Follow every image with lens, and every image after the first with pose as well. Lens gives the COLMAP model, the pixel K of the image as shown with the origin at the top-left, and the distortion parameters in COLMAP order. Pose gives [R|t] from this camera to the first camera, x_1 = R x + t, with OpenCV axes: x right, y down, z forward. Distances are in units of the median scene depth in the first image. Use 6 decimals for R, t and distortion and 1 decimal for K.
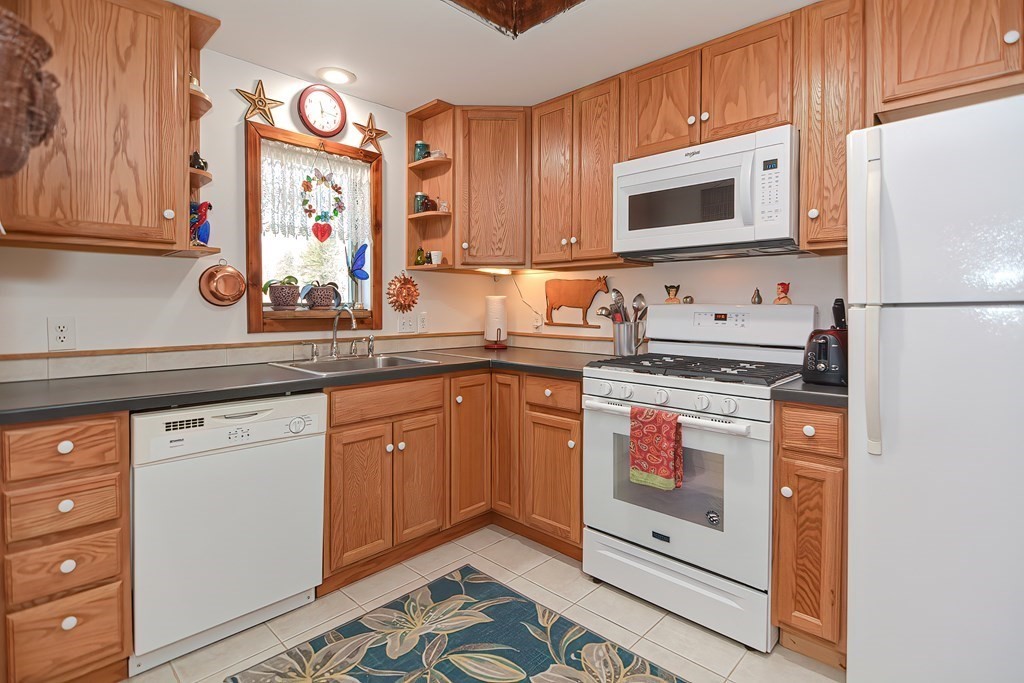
lens RADIAL K [[502.8, 0, 517.3], [0, 502.8, 308.2], [0, 0, 1]] dist [0.007928, -0.009237]
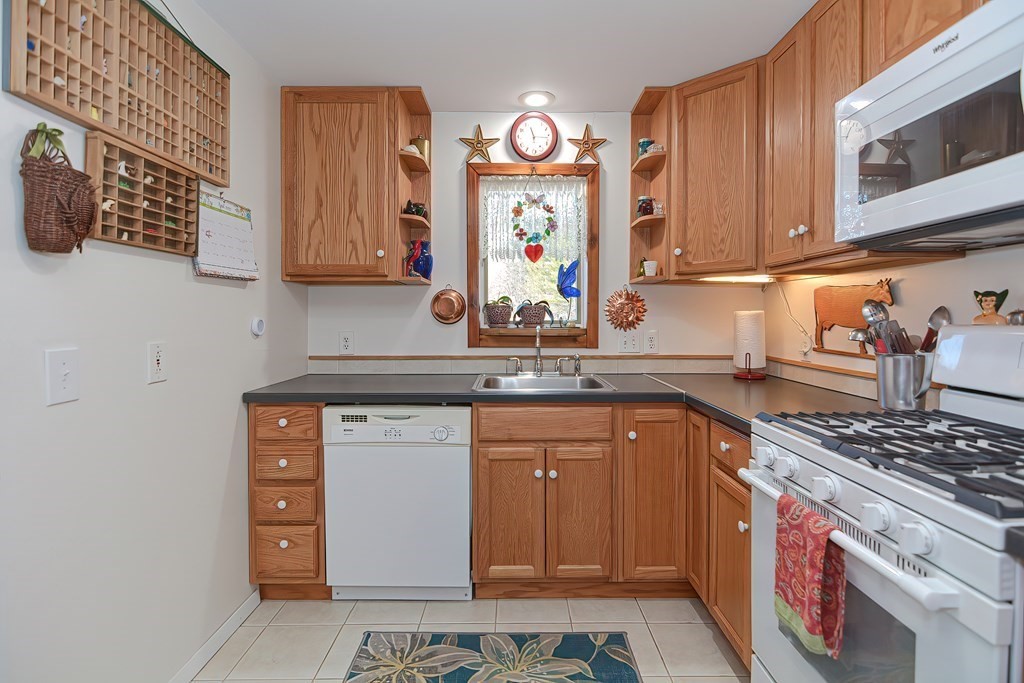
lens RADIAL K [[502.8, 0, 530.1], [0, 502.8, 320.7], [0, 0, 1]] dist [0.007928, -0.009237]
pose [[0.698497, 0.003908, -0.715602, 0.392150], [-0.002174, 0.999992, 0.003340, -0.015664], [0.715609, -0.000777, 0.698500, 0.297394]]
